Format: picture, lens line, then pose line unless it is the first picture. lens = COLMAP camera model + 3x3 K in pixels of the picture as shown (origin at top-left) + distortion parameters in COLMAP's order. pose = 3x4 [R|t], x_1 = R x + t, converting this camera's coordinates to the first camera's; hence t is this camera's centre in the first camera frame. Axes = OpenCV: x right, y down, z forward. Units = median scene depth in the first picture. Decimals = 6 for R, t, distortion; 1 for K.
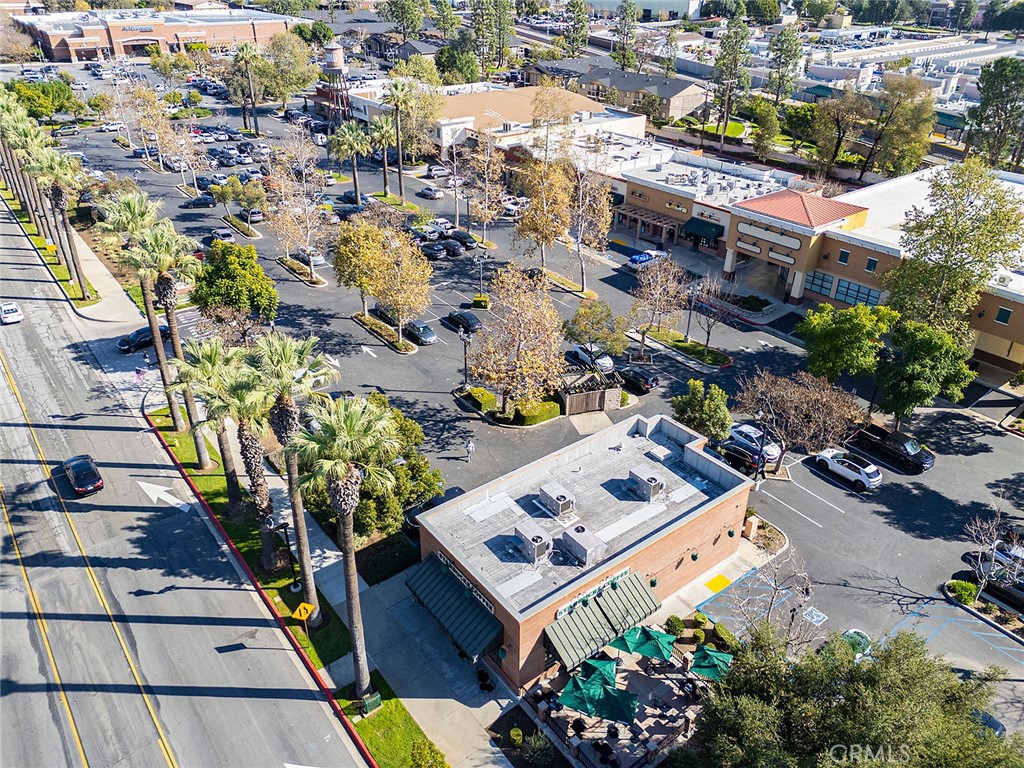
lens RADIAL K [[746.4, 0, 508.2], [0, 746.4, 382.3], [0, 0, 1]] dist [0.072089, -0.069335]
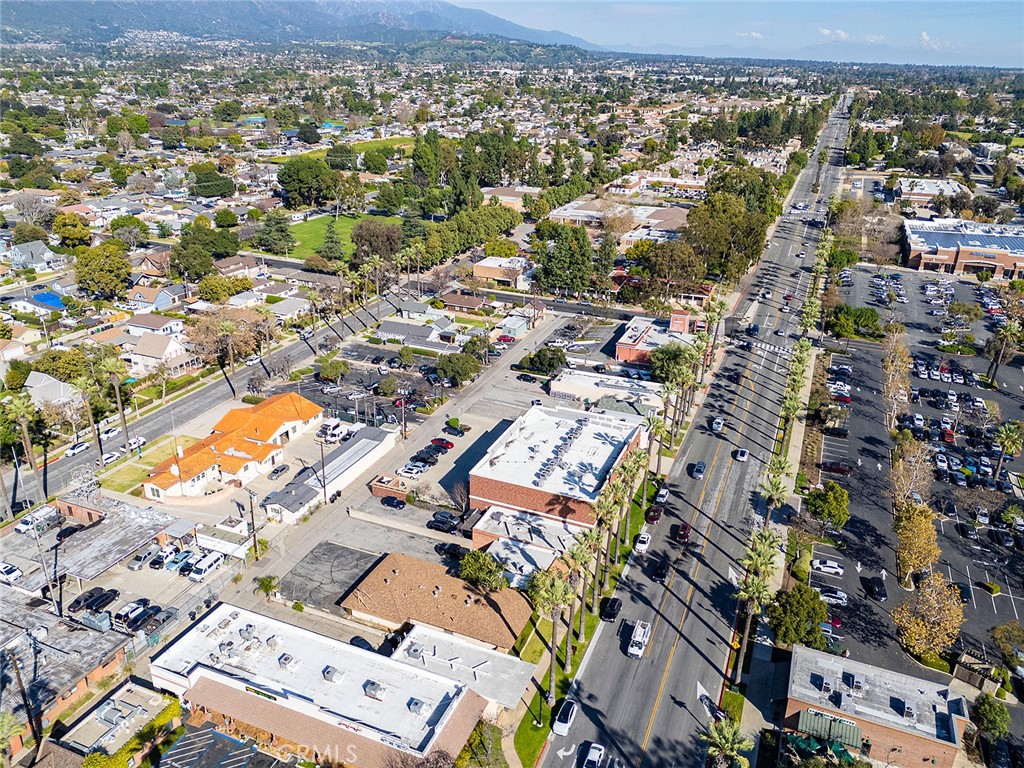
lens RADIAL K [[746.4, 0, 509.7], [0, 746.4, 389.8], [0, 0, 1]] dist [0.072089, -0.069335]
pose [[0.489578, 0.347878, -0.799559, 0.960703], [-0.439631, 0.890368, 0.118197, -0.378921], [0.753020, 0.293644, 0.588842, -1.167905]]
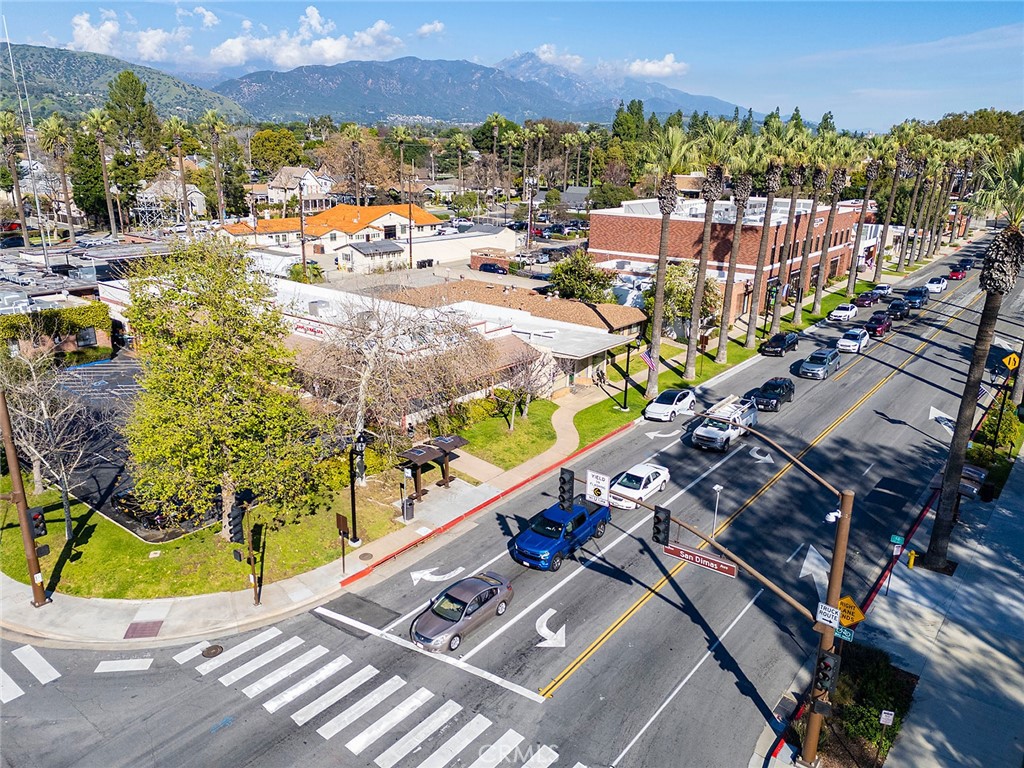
lens RADIAL K [[746.4, 0, 510.4], [0, 746.4, 384.8], [0, 0, 1]] dist [0.072089, -0.069335]
pose [[0.229840, 0.294002, -0.927759, 0.724289], [-0.496904, 0.855113, 0.147879, 0.520122], [0.836815, 0.427019, 0.342630, -0.204661]]
